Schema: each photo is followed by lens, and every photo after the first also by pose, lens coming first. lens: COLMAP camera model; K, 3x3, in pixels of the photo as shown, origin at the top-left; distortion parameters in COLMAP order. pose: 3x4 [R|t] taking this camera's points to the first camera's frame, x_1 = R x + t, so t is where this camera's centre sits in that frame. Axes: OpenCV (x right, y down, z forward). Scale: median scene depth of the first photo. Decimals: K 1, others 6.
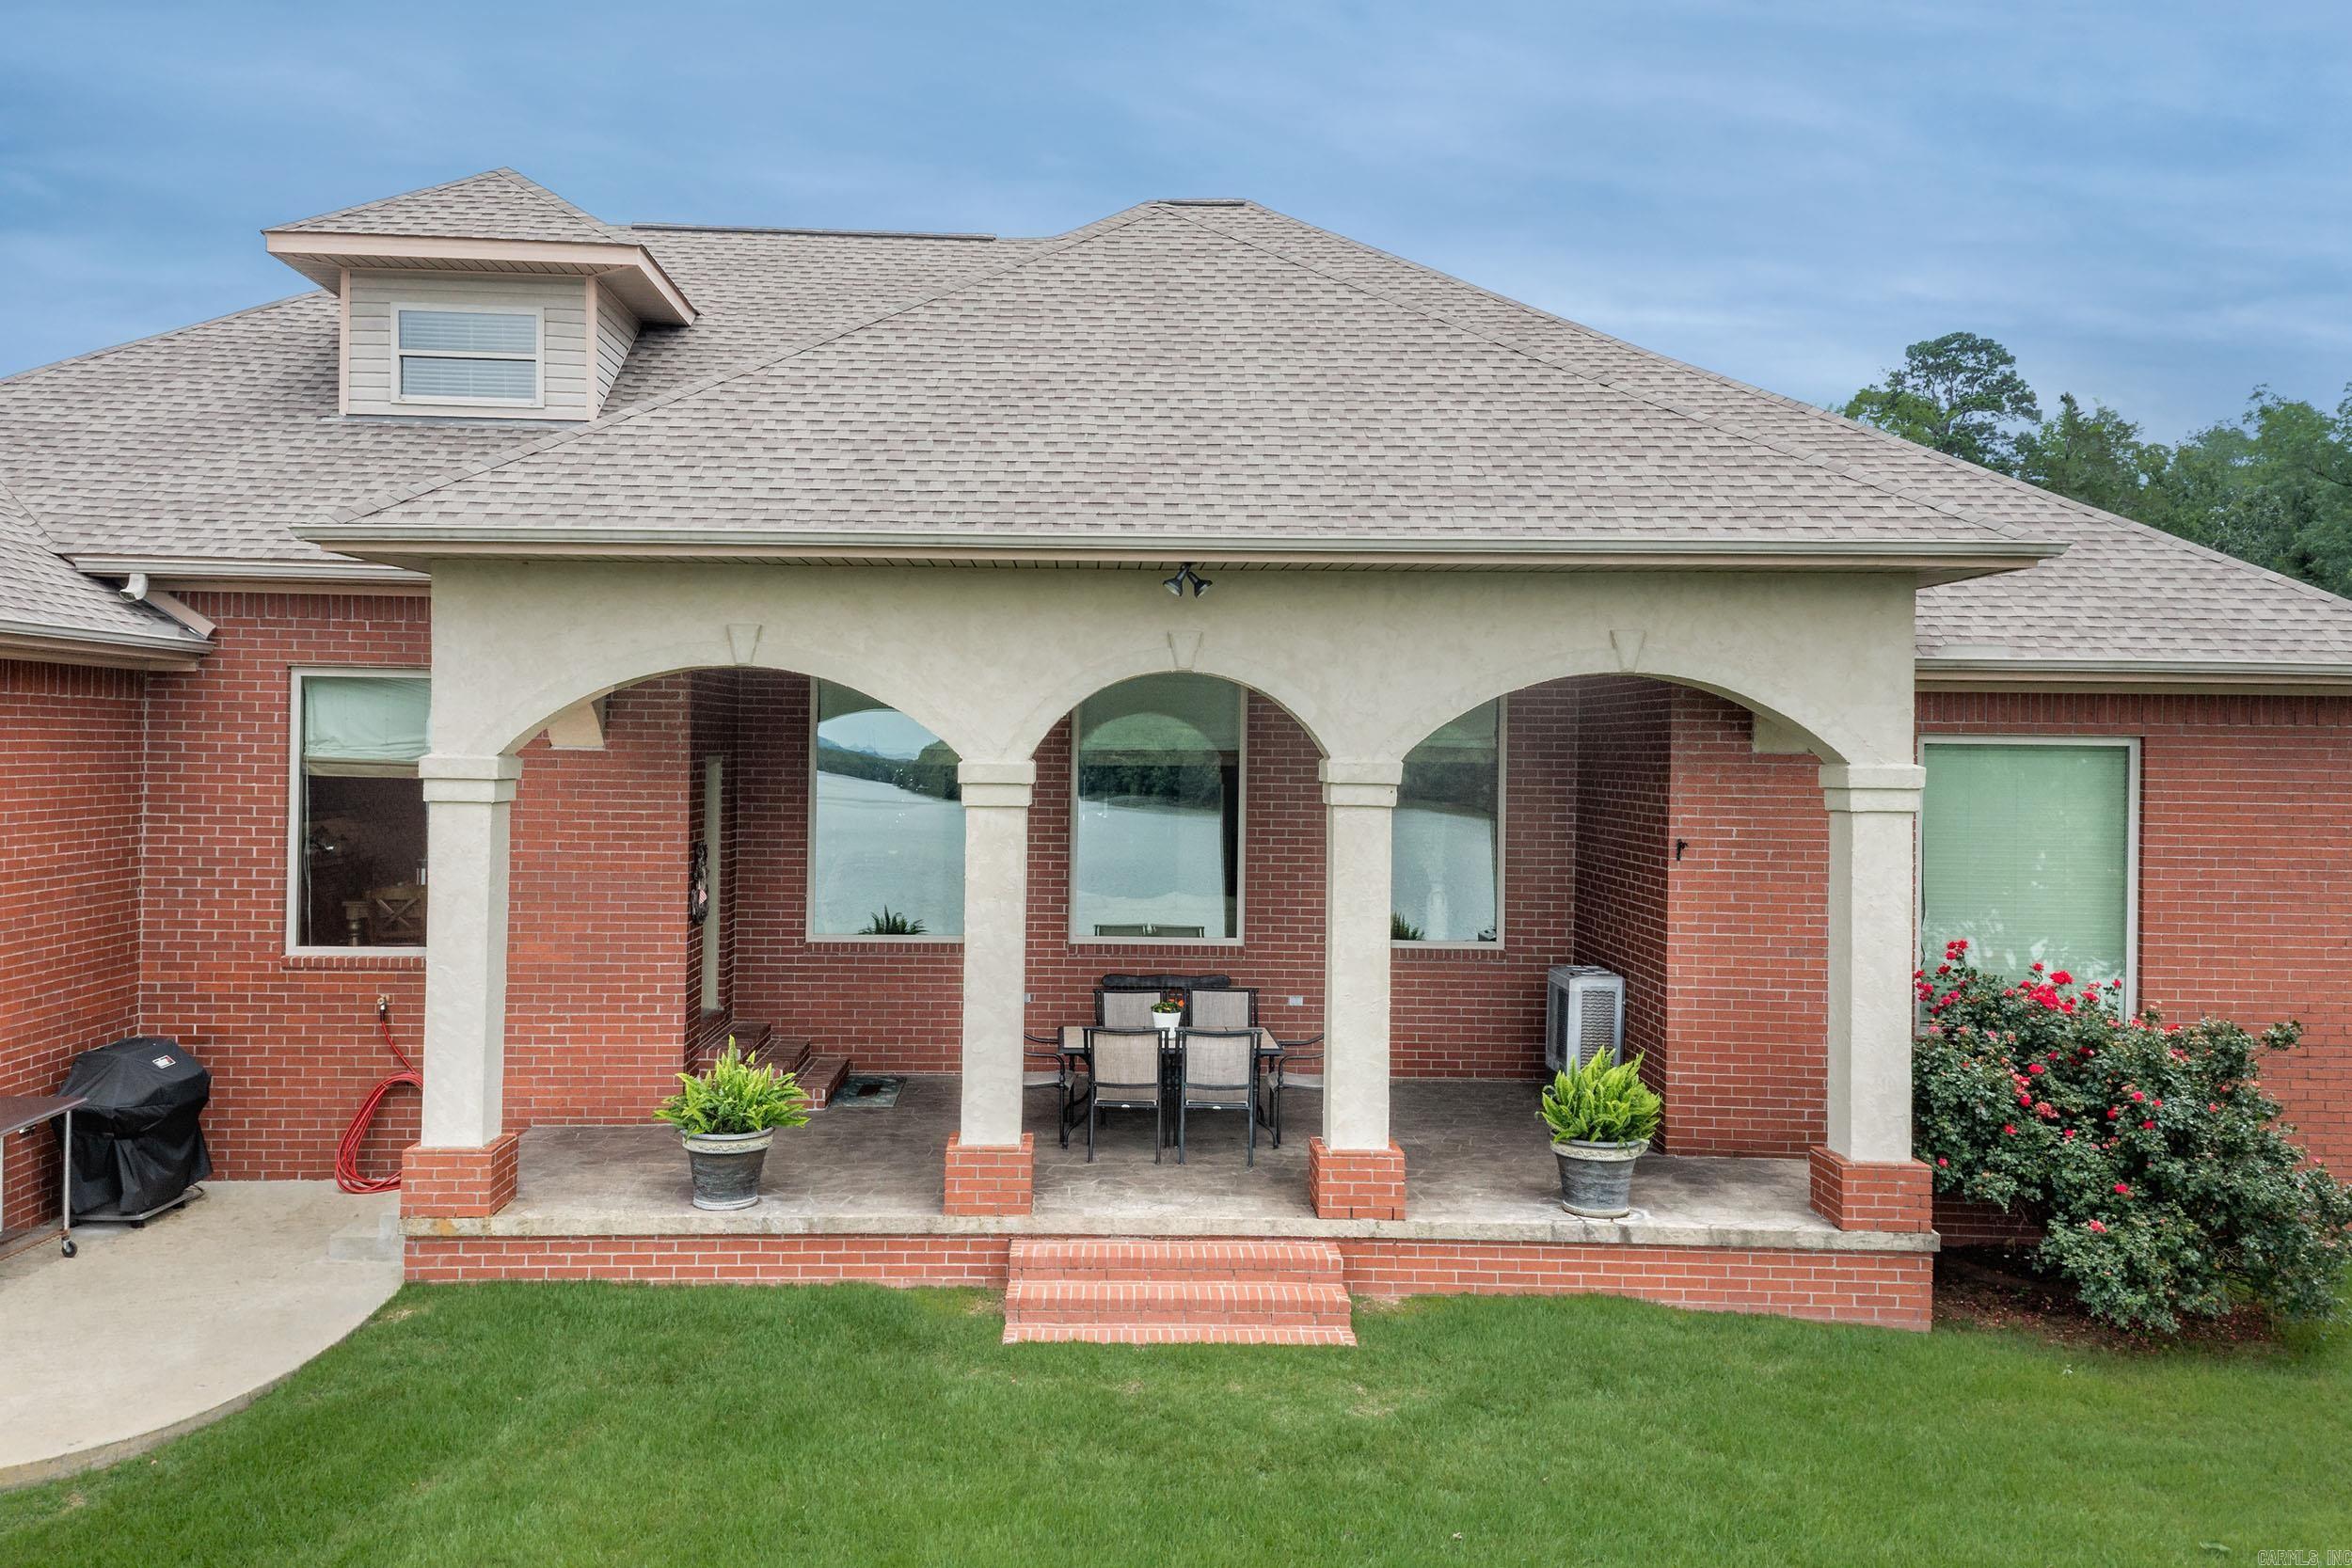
lens RADIAL K [[1605.9, 0, 1316.1], [0, 1605.9, 754.8], [0, 0, 1]] dist [0.151757, -0.118858]
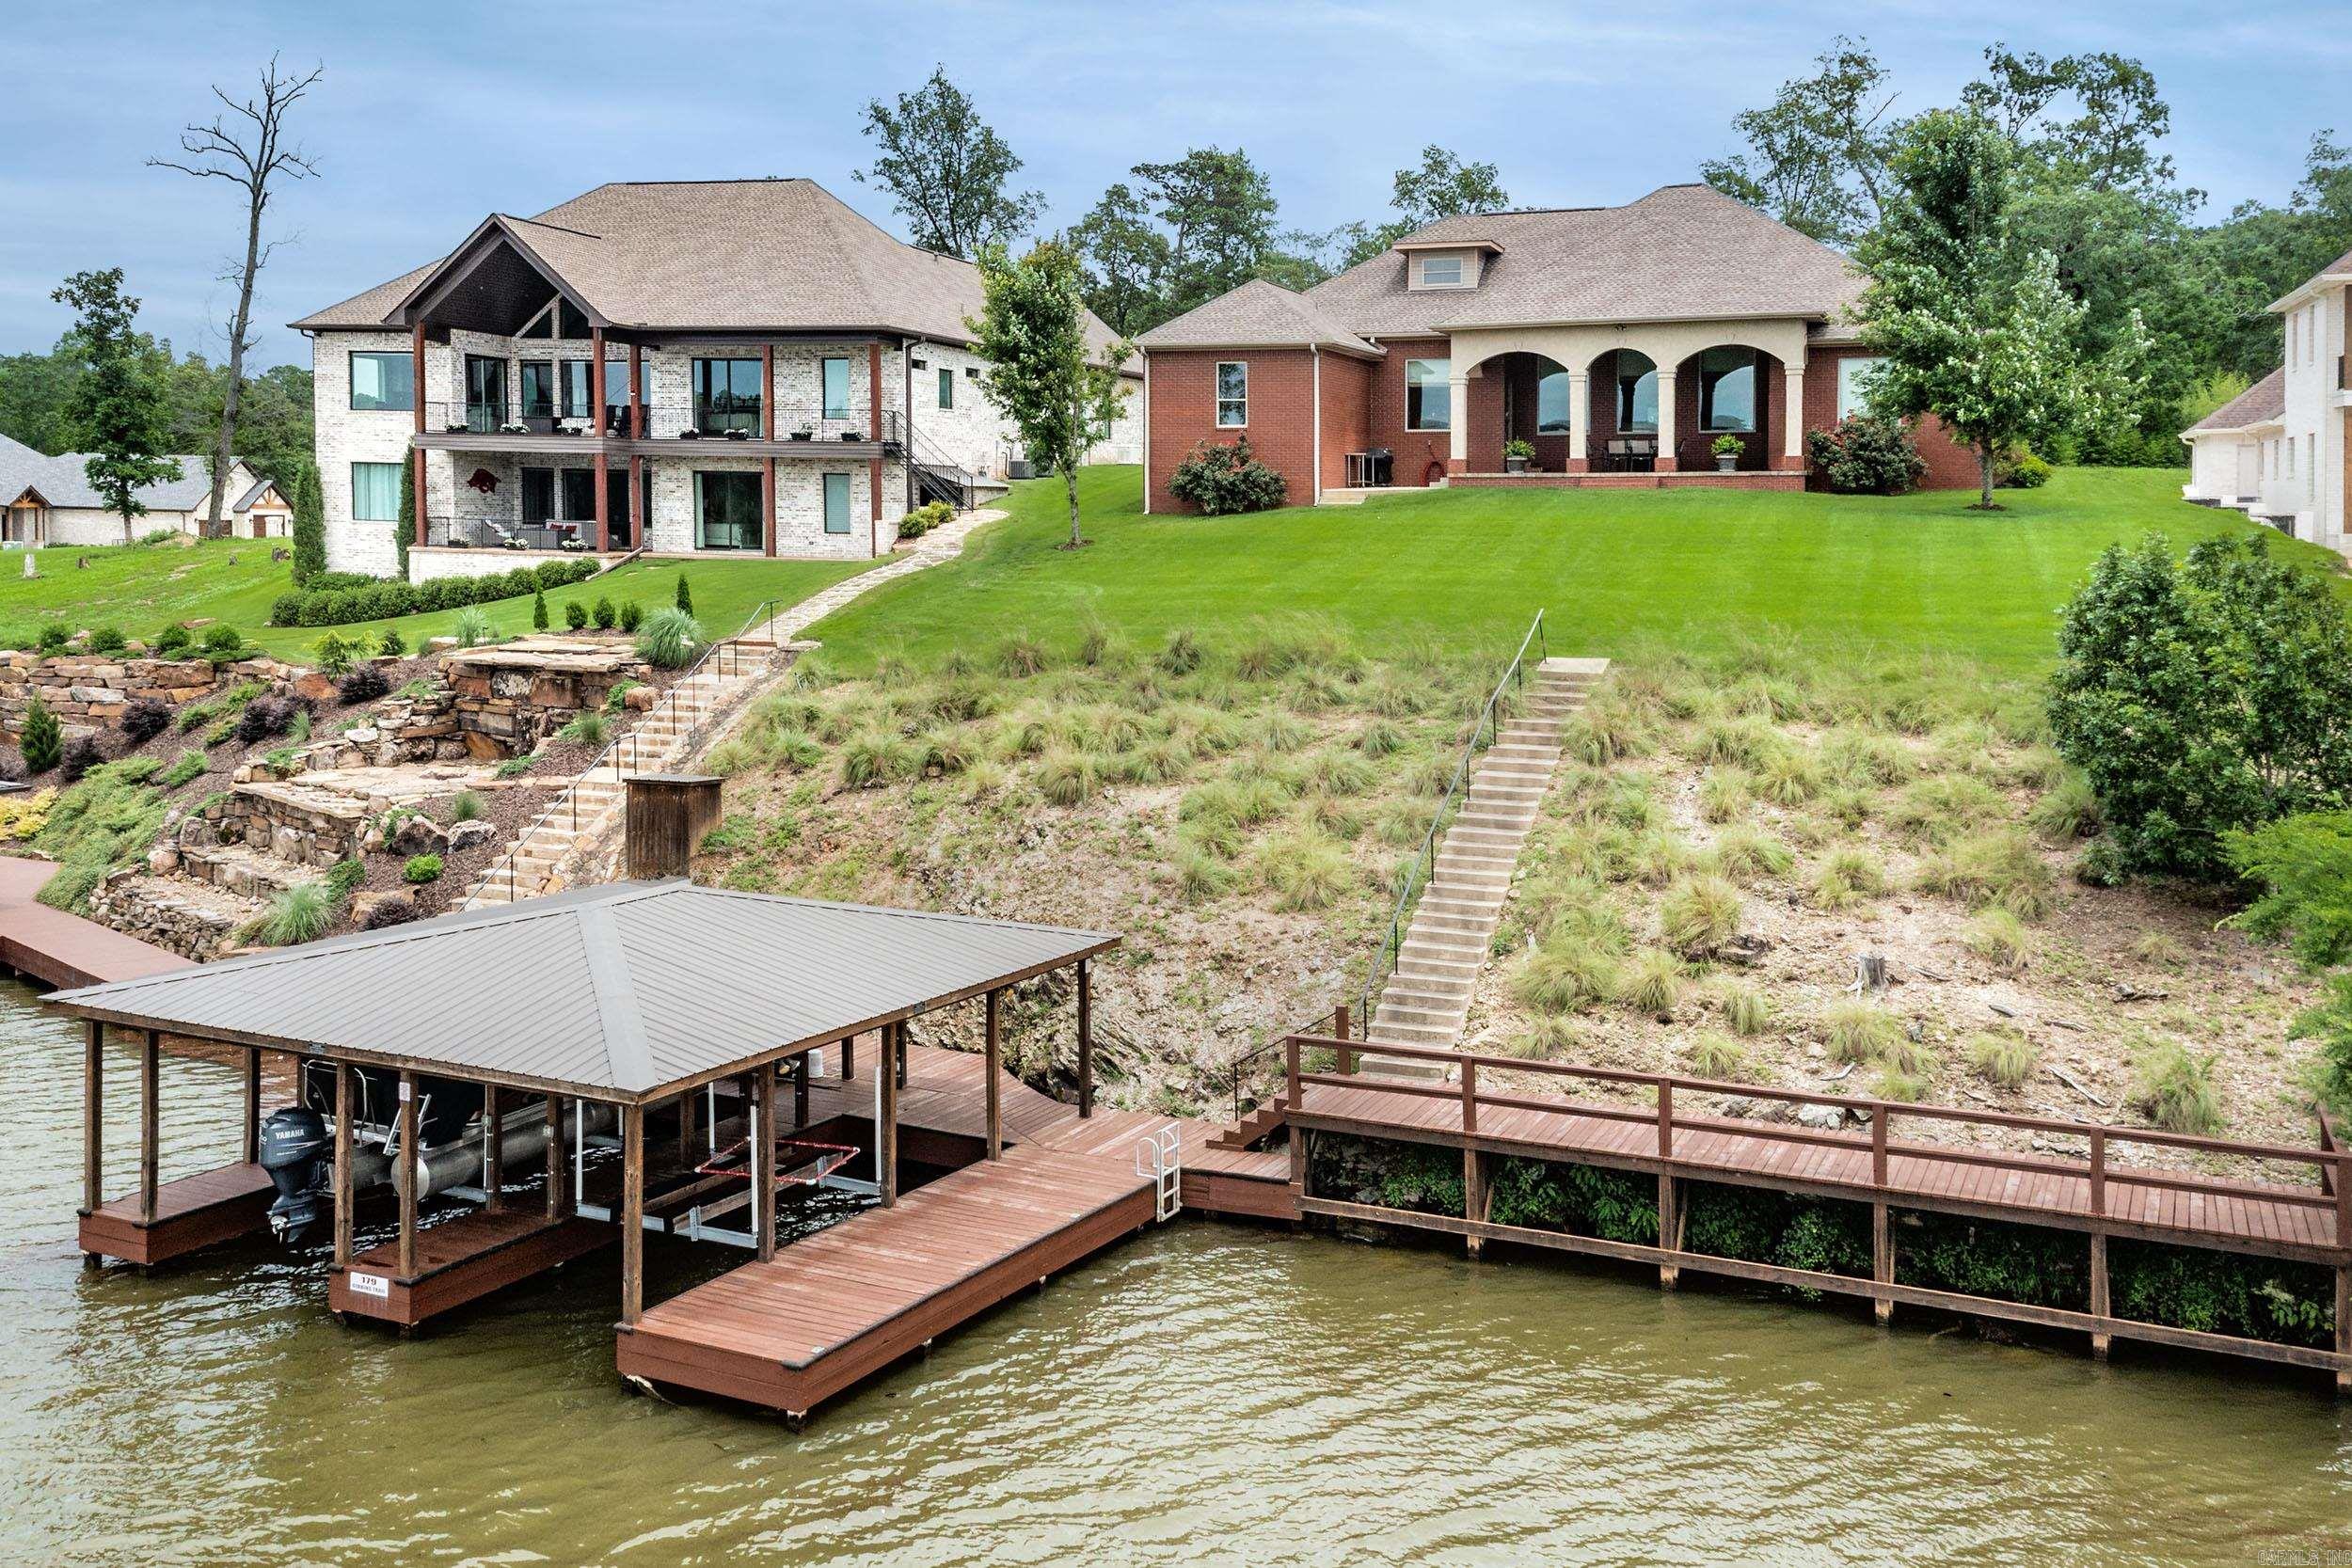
lens RADIAL K [[1931.2, 0, 1142.6], [0, 1931.2, 781.5], [0, 0, 1]] dist [0.173364, -0.256956]
pose [[0.925592, 0.039485, -0.376459, 0.713532], [0.022749, 0.986944, 0.159449, 0.218373], [0.377839, -0.156149, 0.912609, -4.316017]]
